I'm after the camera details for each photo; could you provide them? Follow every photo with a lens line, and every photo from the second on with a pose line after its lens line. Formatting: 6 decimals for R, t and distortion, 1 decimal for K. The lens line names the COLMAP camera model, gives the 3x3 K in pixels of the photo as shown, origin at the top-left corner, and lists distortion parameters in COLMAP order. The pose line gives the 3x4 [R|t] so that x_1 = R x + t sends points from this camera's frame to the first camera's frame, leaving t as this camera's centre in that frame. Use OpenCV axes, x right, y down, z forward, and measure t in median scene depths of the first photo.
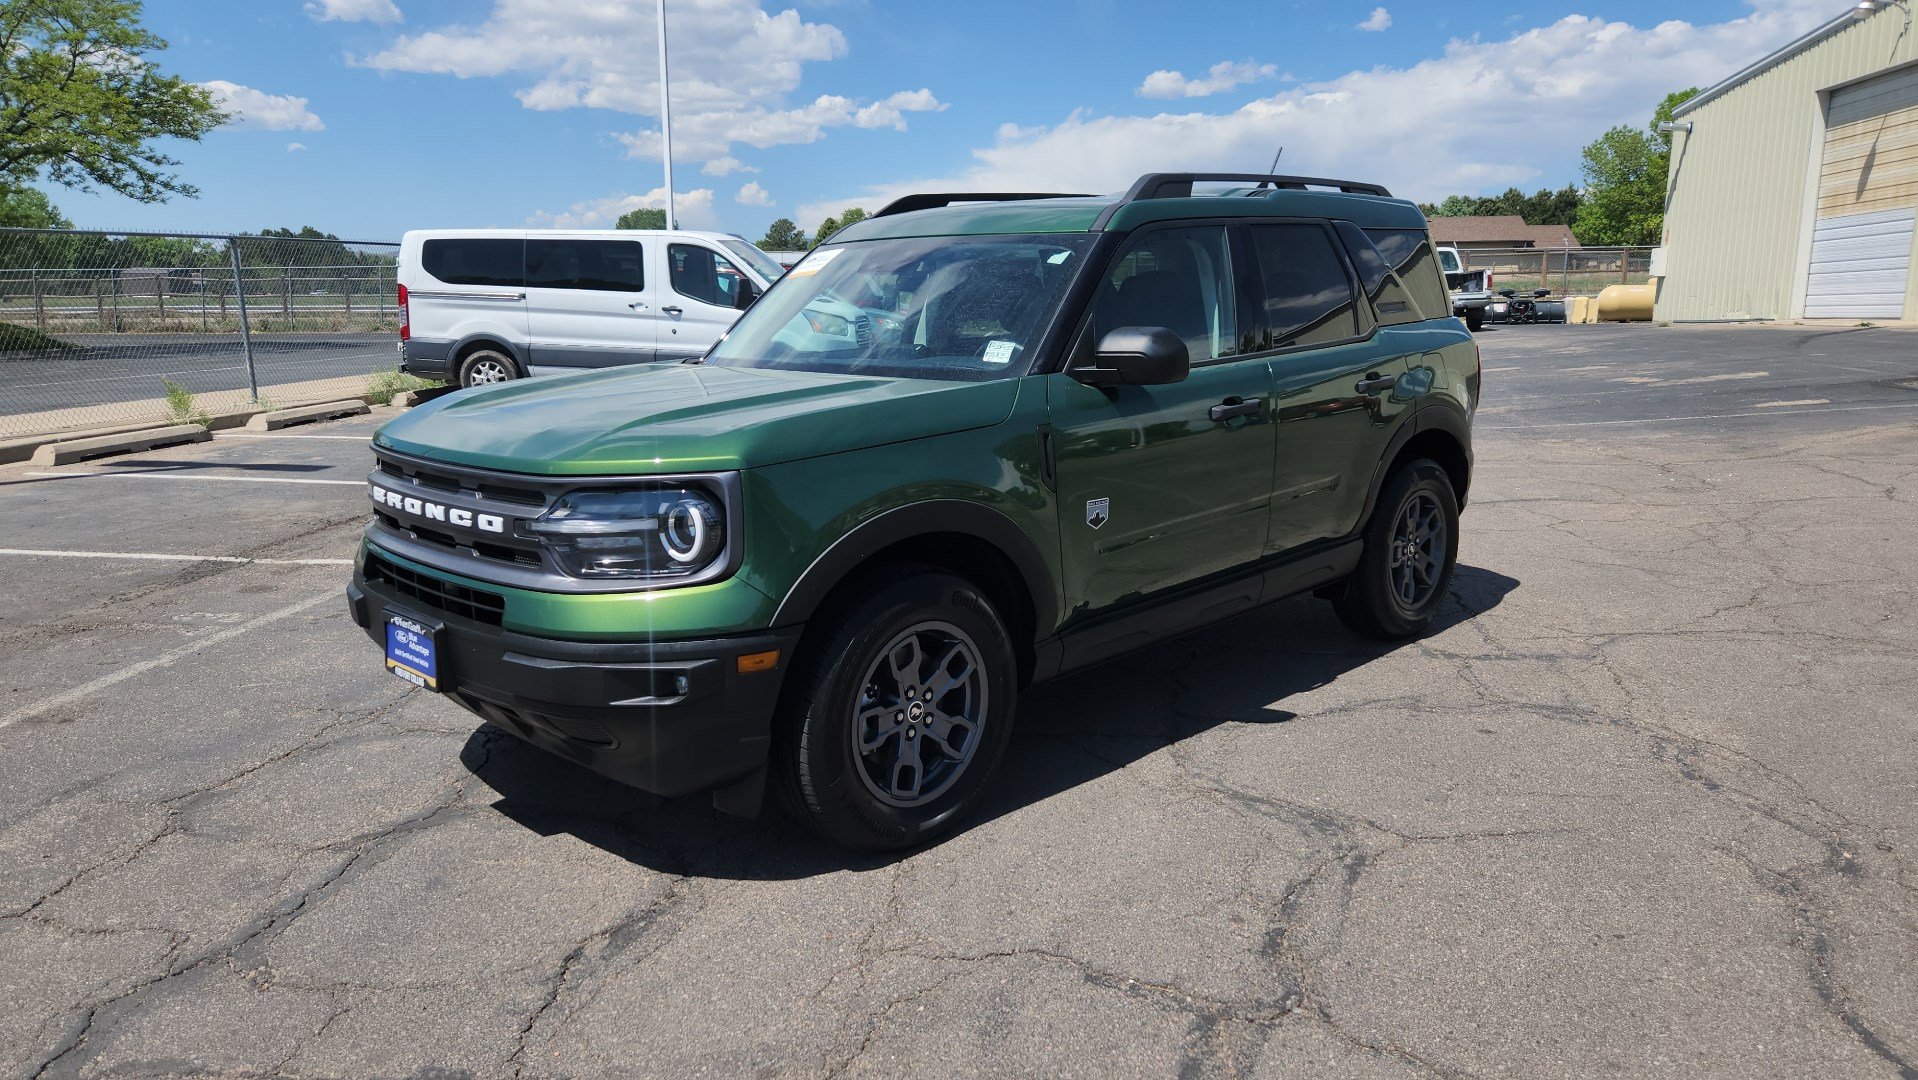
lens RADIAL K [[1296.6, 0, 942.4], [0, 1296.6, 557.0], [0, 0, 1]] dist [0.059834, -0.044100]
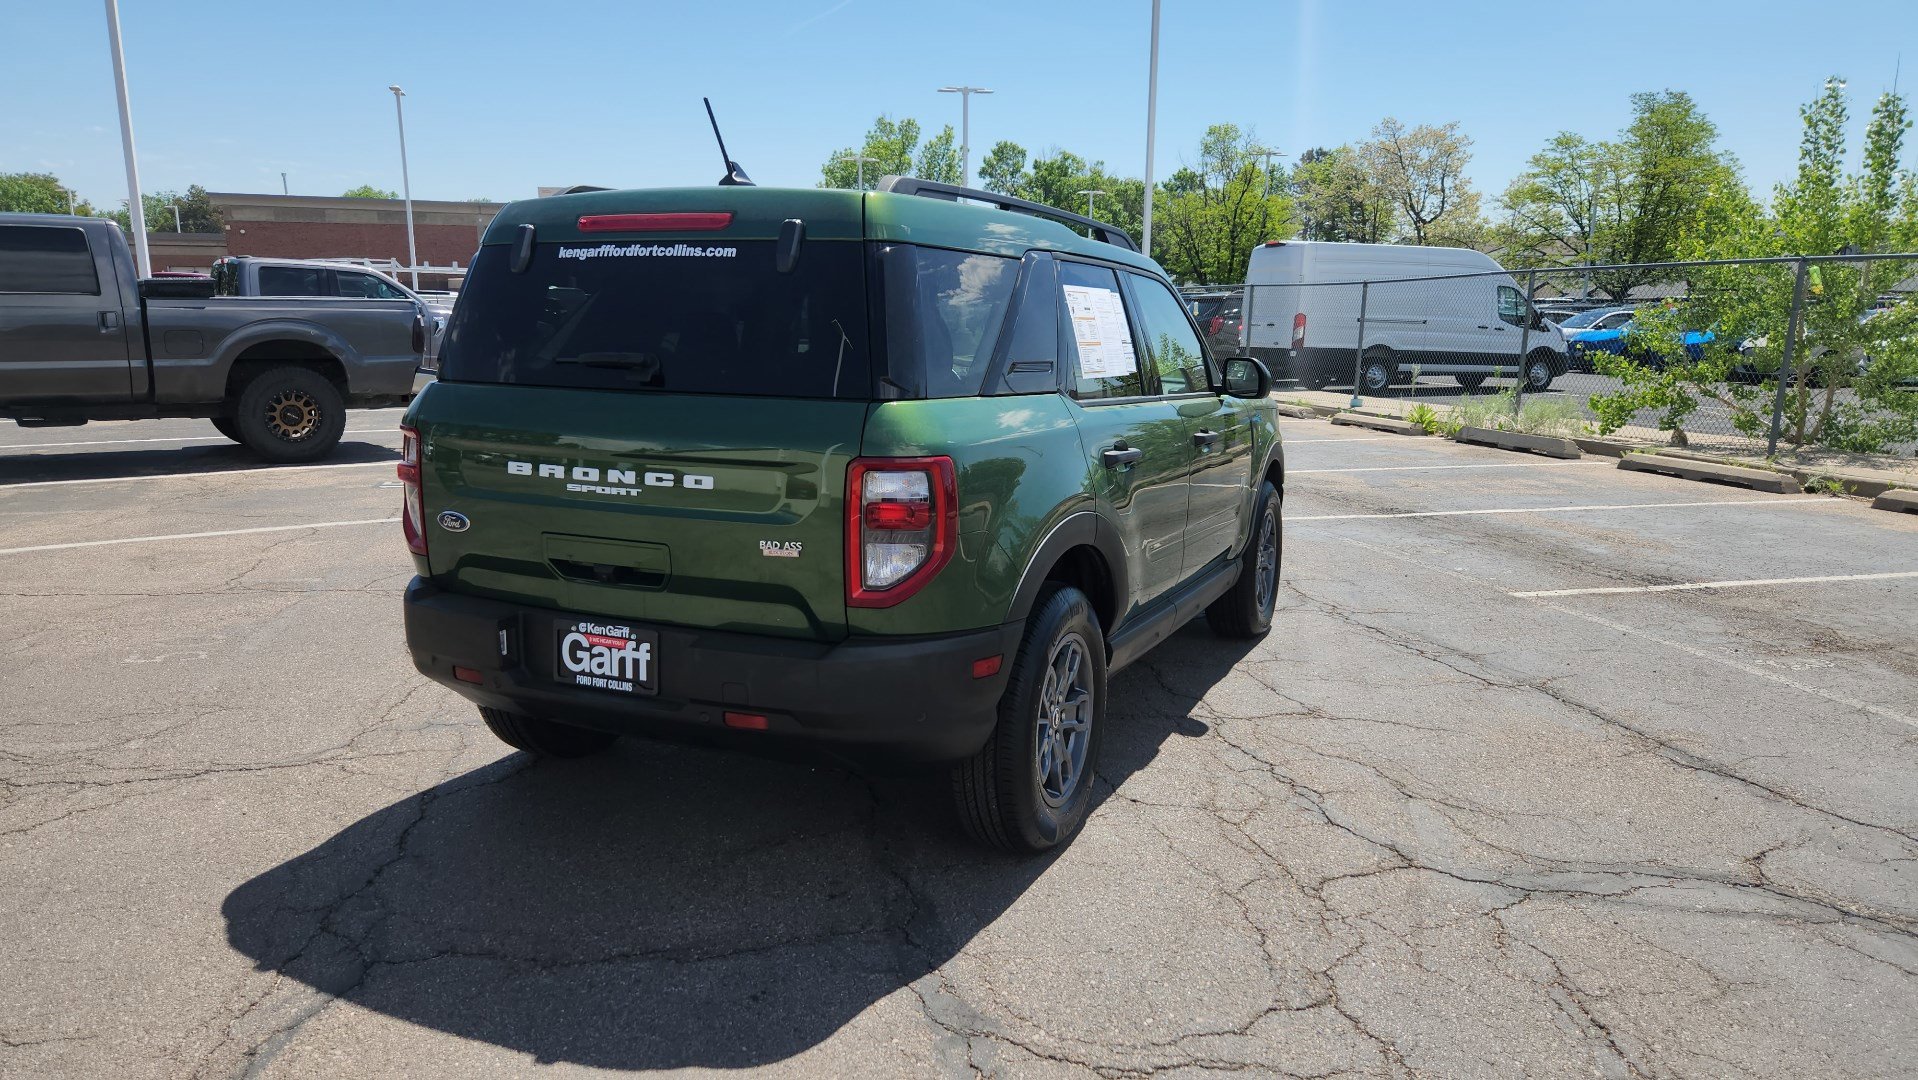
lens RADIAL K [[1274.5, 0, 928.5], [0, 1274.5, 554.0], [0, 0, 1]] dist [0.061948, -0.048516]
pose [[-0.940312, 0.062063, -0.334606, 0.155130], [-0.071085, 0.925721, 0.371466, -0.144187], [0.332807, 0.373079, -0.866055, 0.672473]]
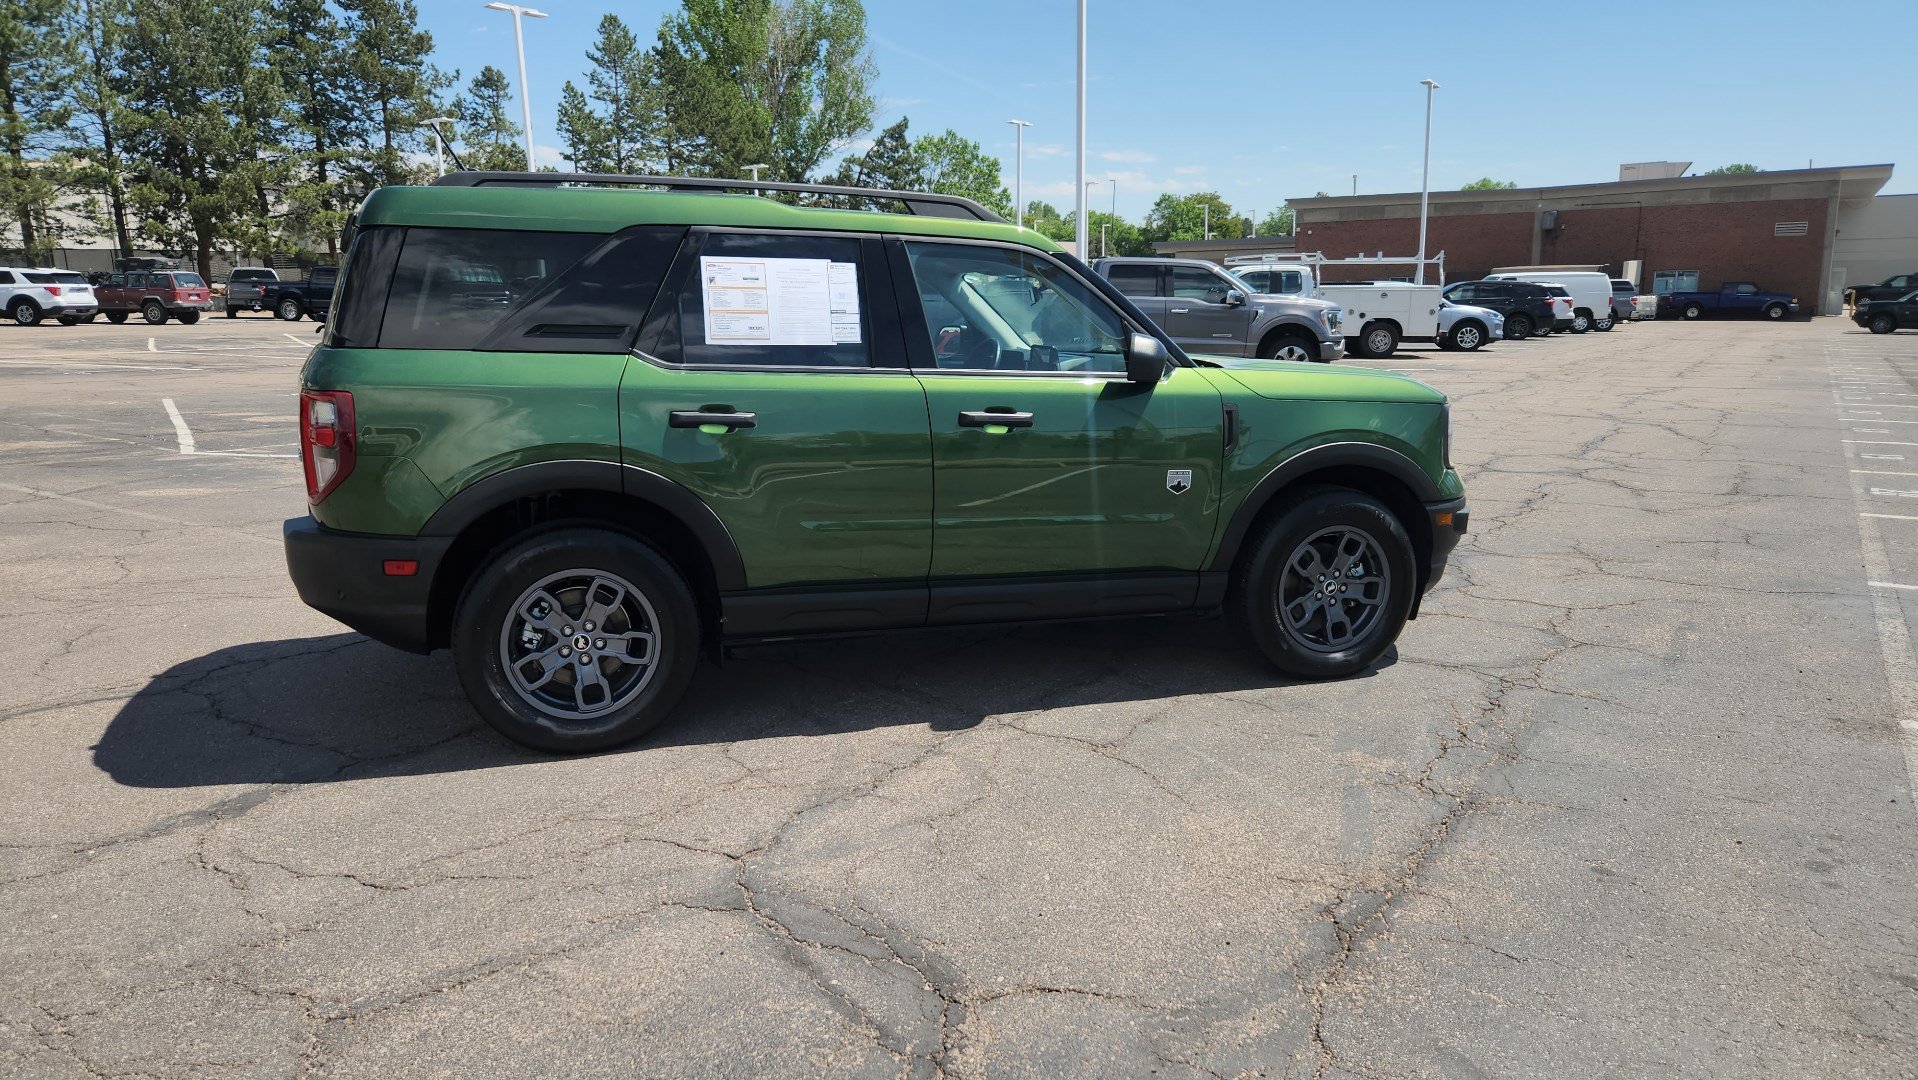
lens RADIAL K [[1274.5, 0, 930.7], [0, 1274.5, 558.7], [0, 0, 1]] dist [0.061948, -0.048516]
pose [[-0.897794, -0.079334, 0.433210, -0.149415], [0.096454, 0.924343, 0.369169, -0.137202], [-0.429723, 0.373223, -0.822218, 0.668715]]
